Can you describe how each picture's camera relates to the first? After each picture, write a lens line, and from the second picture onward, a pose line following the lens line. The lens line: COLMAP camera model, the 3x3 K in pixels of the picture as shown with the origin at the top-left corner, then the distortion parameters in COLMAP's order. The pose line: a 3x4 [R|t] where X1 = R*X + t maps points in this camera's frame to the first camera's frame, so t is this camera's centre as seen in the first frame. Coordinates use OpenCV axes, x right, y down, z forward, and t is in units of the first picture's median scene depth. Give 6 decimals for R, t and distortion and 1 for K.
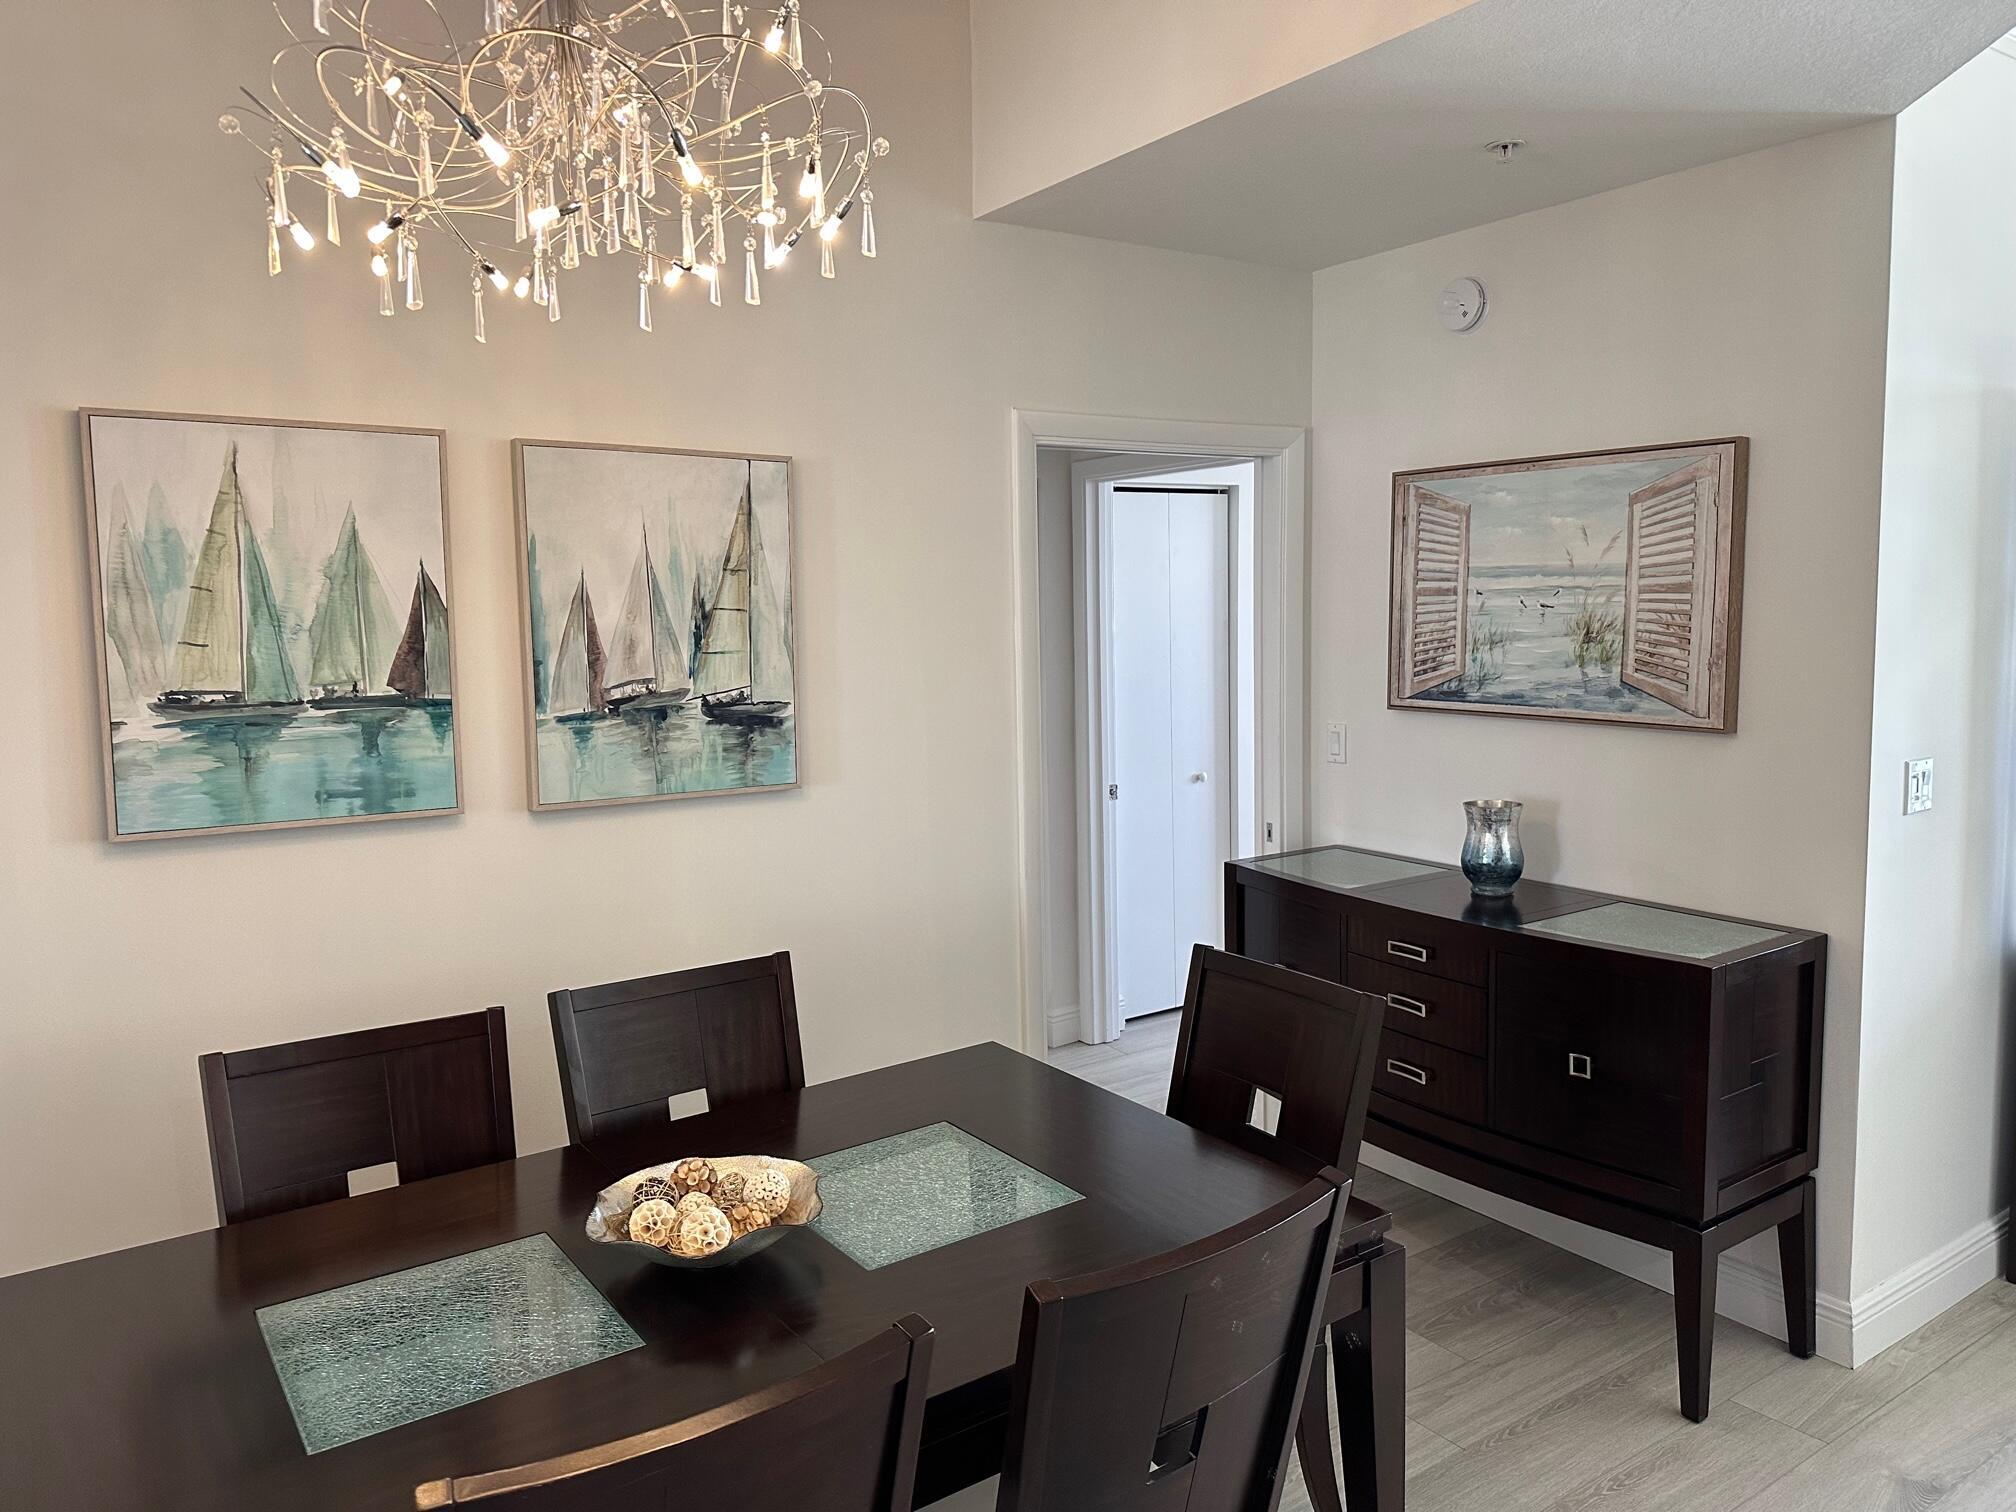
lens RADIAL K [[1405.4, 0, 1019.8], [0, 1405.4, 753.8], [0, 0, 1]] dist [0.070185, -0.095204]
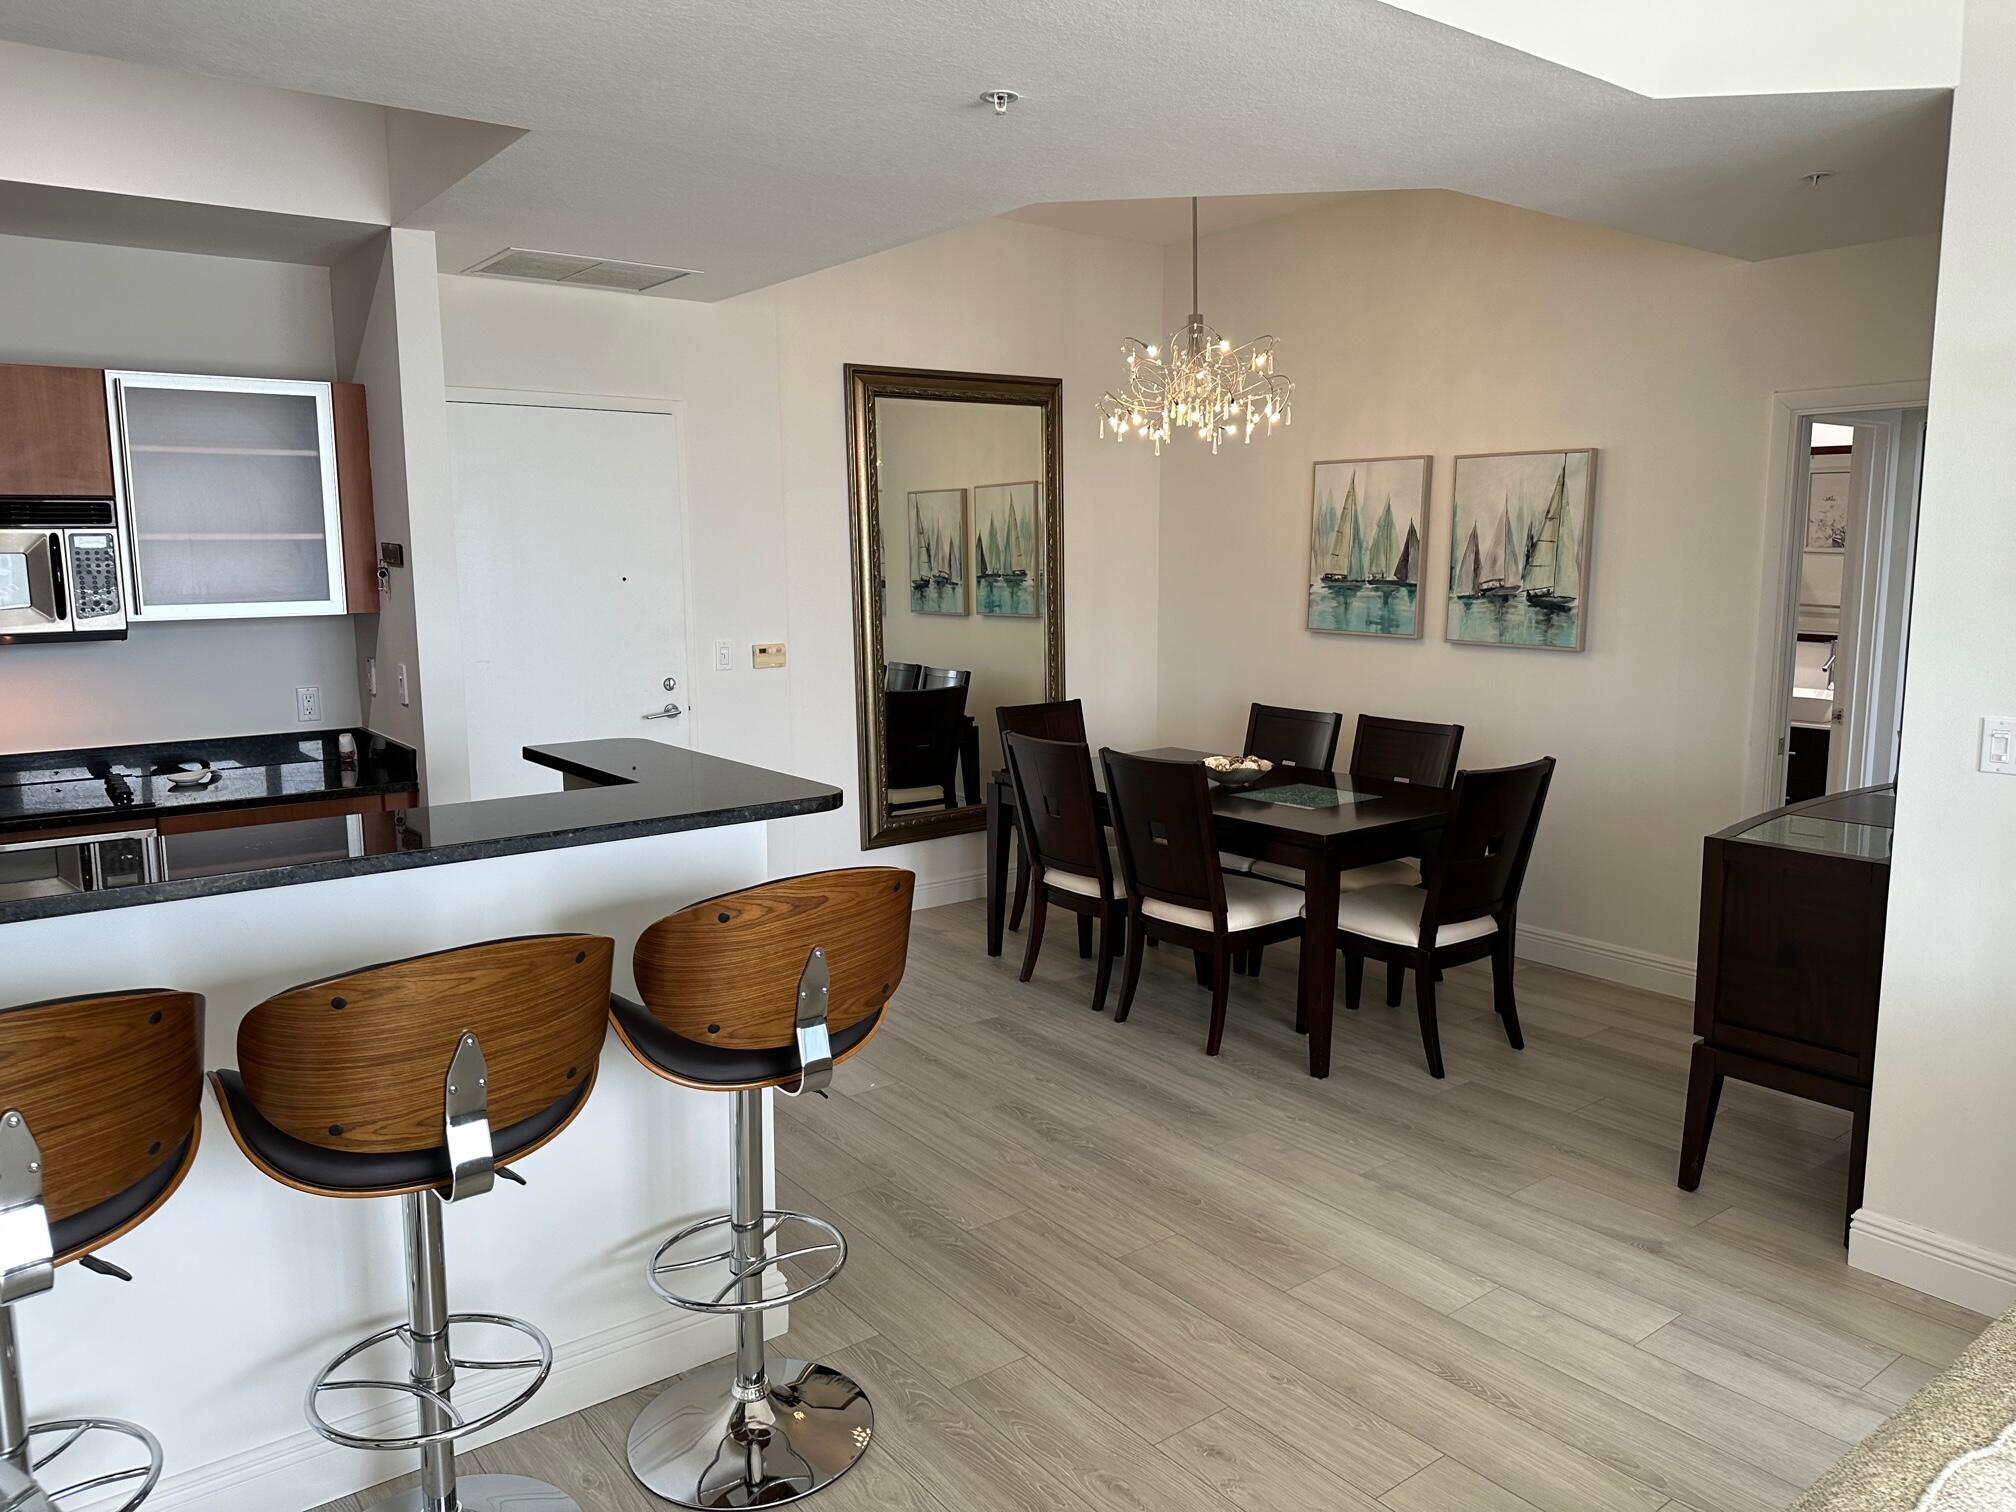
lens RADIAL K [[1405.4, 0, 1015.8], [0, 1405.4, 757.9], [0, 0, 1]] dist [0.070185, -0.095204]
pose [[0.058837, 0.164915, -0.984551, 1.481181], [-0.099074, 0.982355, 0.158627, -0.051270], [0.993339, 0.088210, 0.074137, 0.238454]]
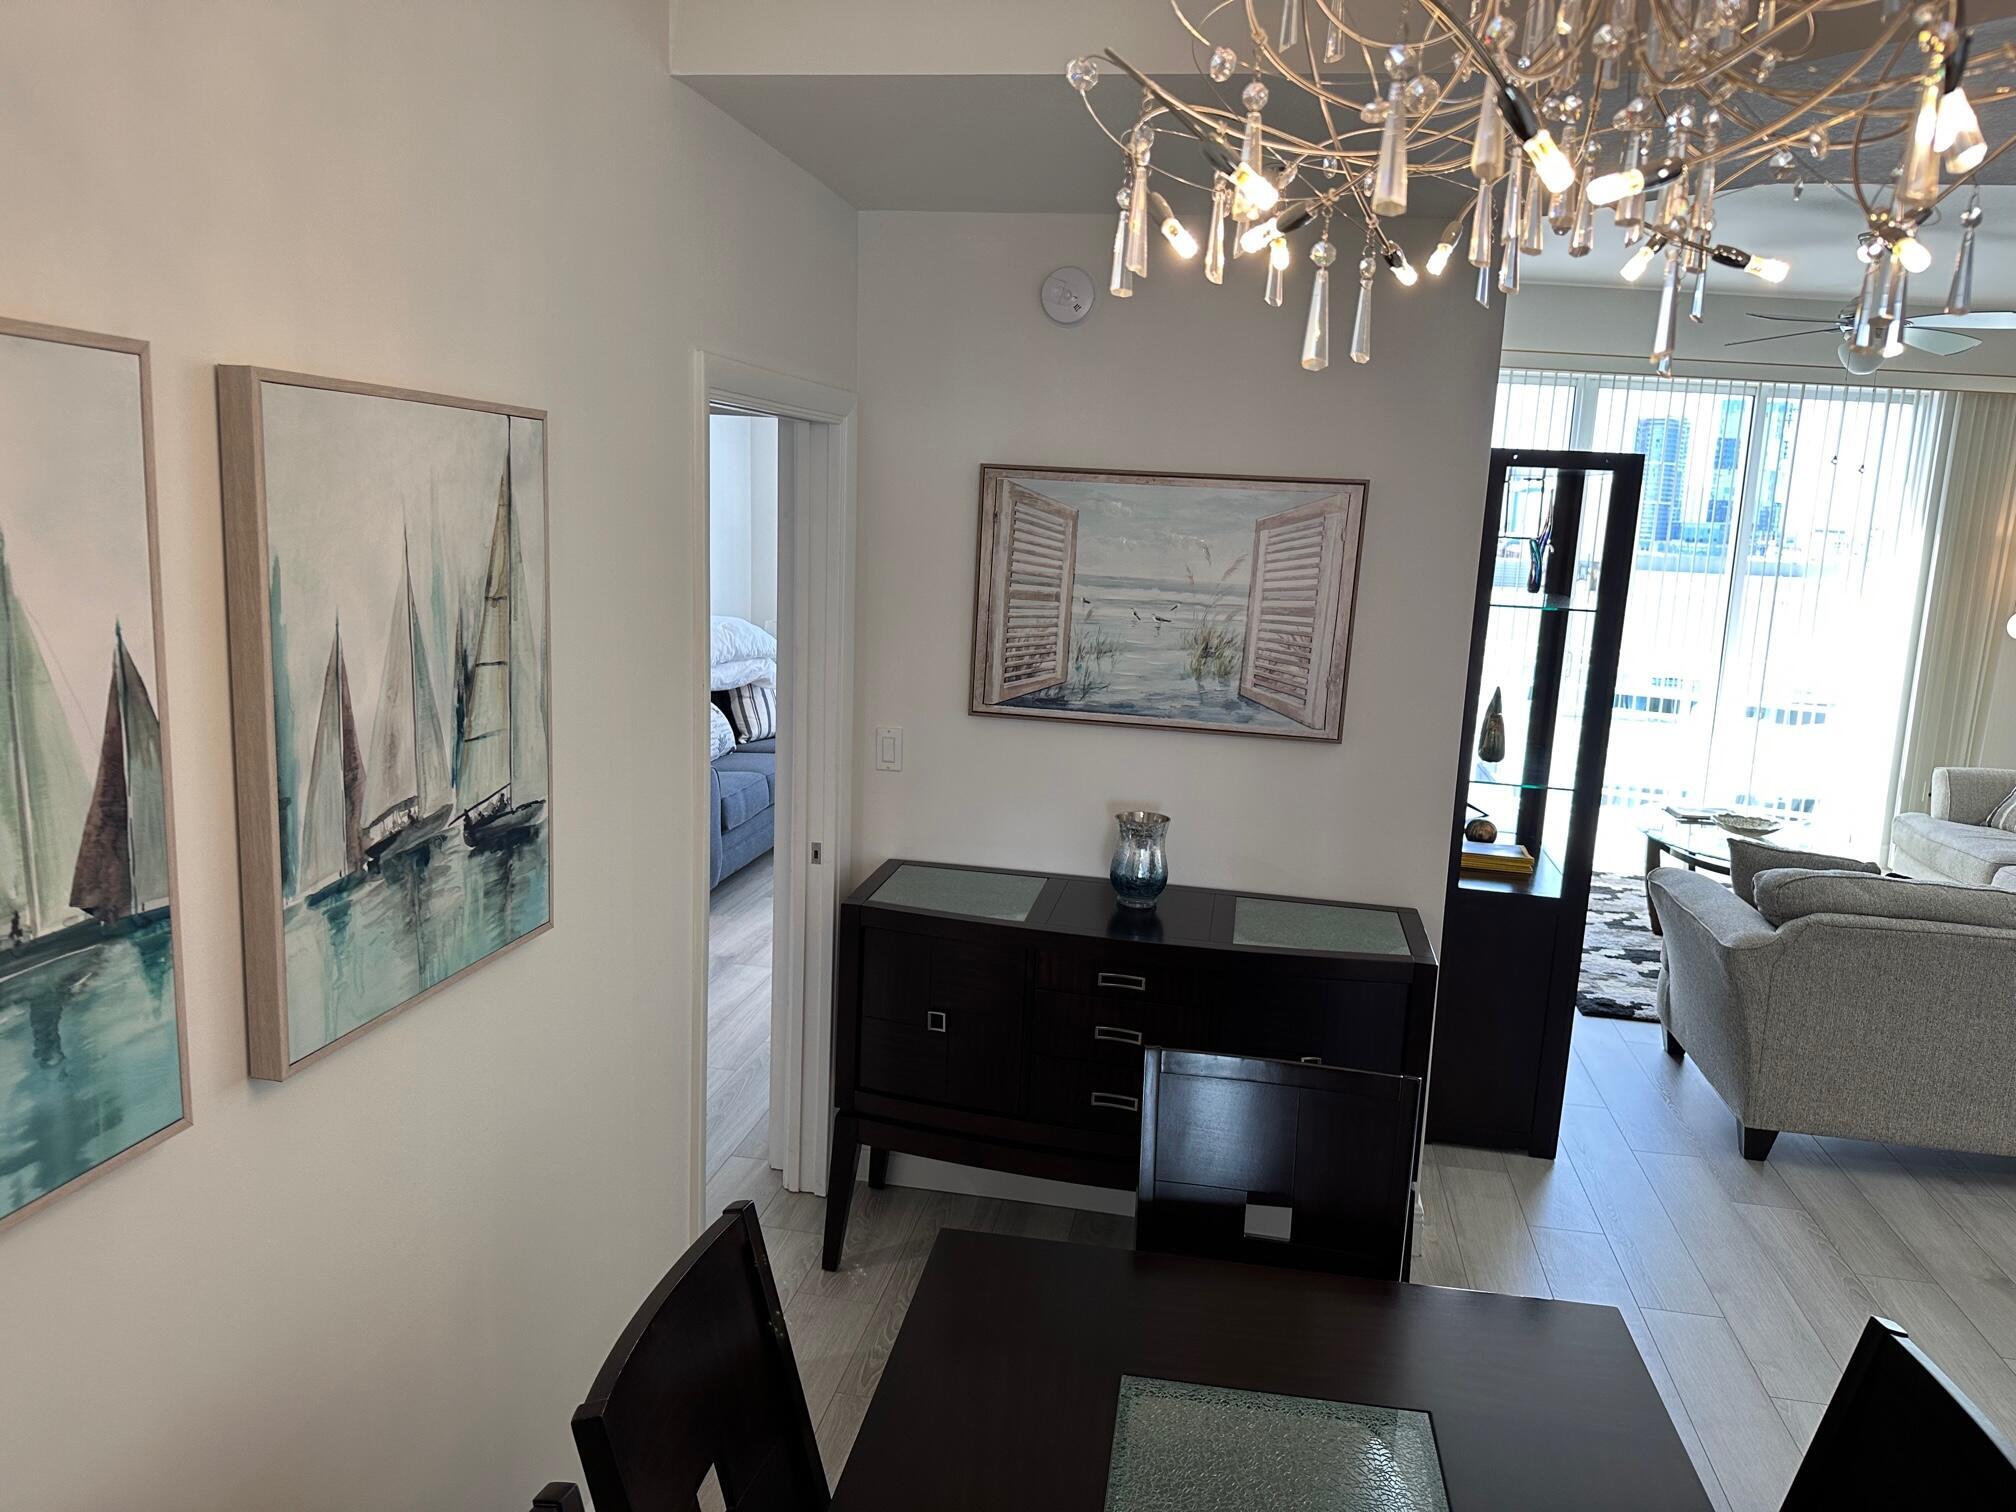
lens RADIAL K [[1405.4, 0, 1012.4], [0, 1405.4, 749.0], [0, 0, 1]] dist [0.070185, -0.095204]
pose [[0.694172, -0.078225, 0.715546, -0.477089], [0.020425, 0.995818, 0.089051, -0.113071], [-0.719519, -0.047202, 0.692867, 0.403931]]
